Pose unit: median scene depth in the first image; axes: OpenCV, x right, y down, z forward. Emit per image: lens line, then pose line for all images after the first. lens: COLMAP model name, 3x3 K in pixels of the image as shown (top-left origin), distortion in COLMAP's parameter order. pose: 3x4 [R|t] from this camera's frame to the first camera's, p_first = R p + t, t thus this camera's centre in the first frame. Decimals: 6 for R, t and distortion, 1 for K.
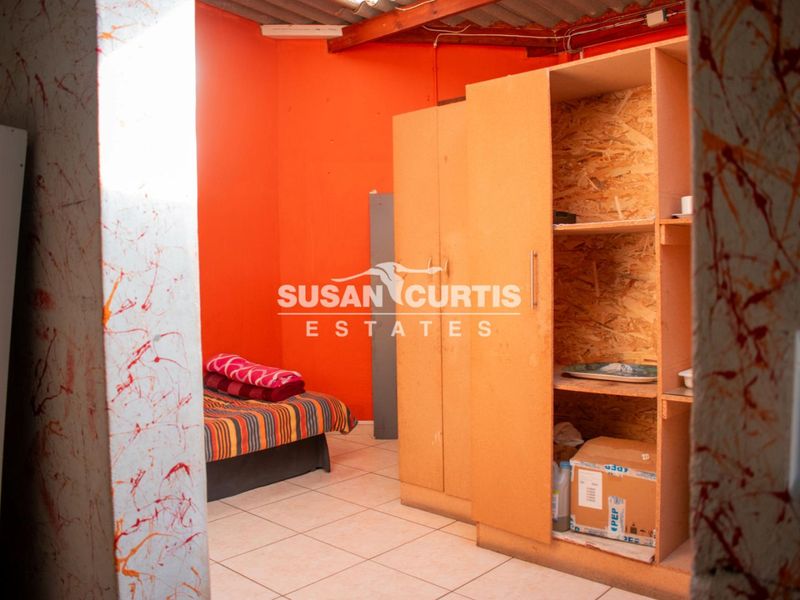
lens RADIAL K [[695.0, 0, 400.0], [0, 695.0, 300.0], [0, 0, 1]] dist [-0.104251, 0.011037]
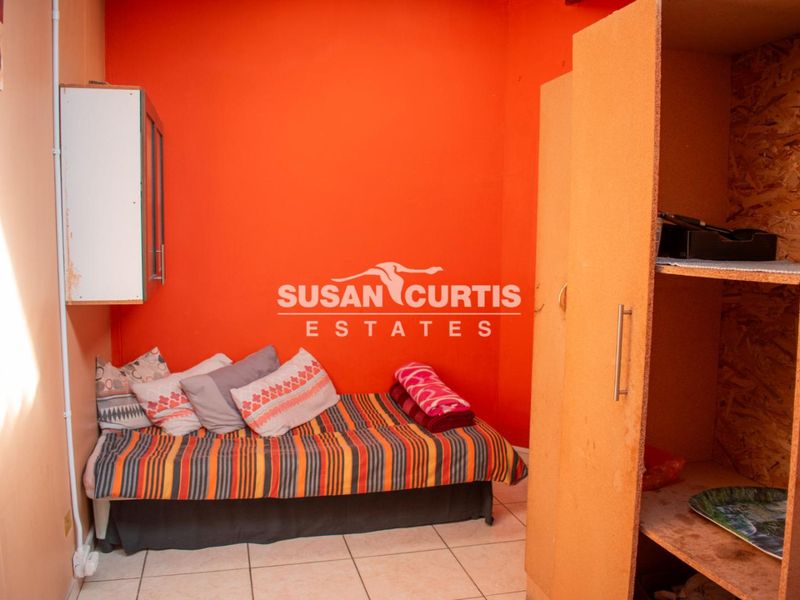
lens RADIAL K [[695.0, 0, 400.0], [0, 695.0, 300.0], [0, 0, 1]] dist [-0.104251, 0.011037]
pose [[0.843428, 0.078963, -0.531407, 0.260961], [-0.053034, 0.996546, 0.063905, -0.078092], [0.534617, -0.025717, 0.844703, 0.300327]]
